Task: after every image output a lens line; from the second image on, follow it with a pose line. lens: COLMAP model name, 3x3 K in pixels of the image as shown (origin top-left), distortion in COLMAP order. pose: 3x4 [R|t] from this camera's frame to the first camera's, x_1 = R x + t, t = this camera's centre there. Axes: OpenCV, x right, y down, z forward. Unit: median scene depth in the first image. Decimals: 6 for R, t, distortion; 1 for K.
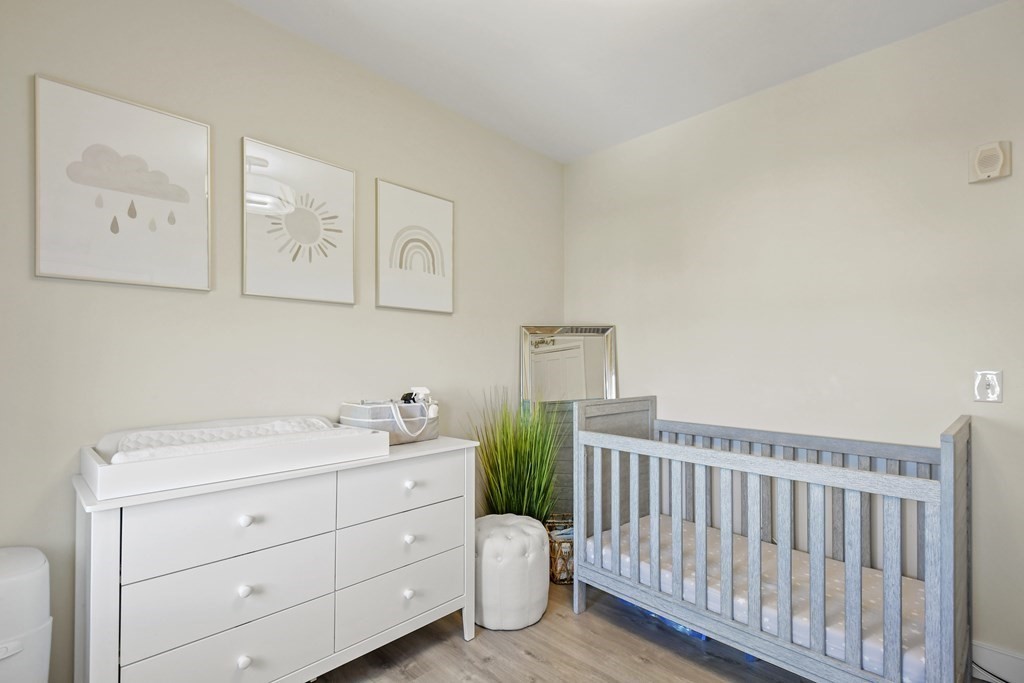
lens RADIAL K [[467.9, 0, 516.6], [0, 467.9, 357.2], [0, 0, 1]] dist [0.019301, -0.005882]
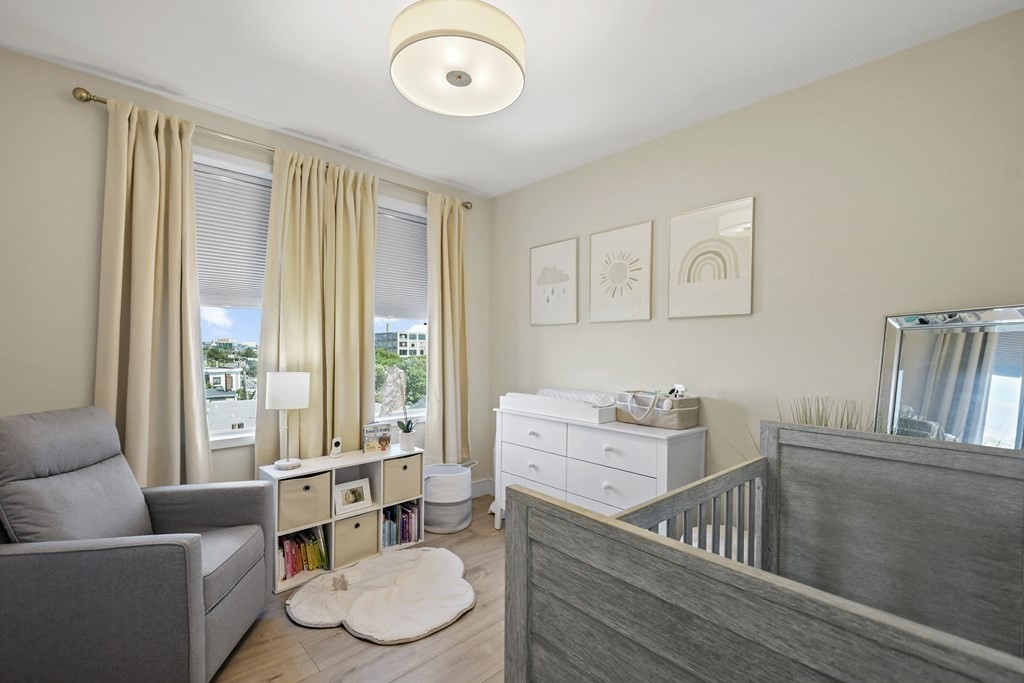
lens RADIAL K [[446.3, 0, 513.2], [0, 446.3, 348.0], [0, 0, 1]] dist [0.012467, -0.007843]
pose [[-0.042874, 0.002048, -0.999078, 1.051885], [0.007160, 0.999973, 0.001743, -0.034896], [0.999055, -0.007079, -0.042887, 0.711014]]
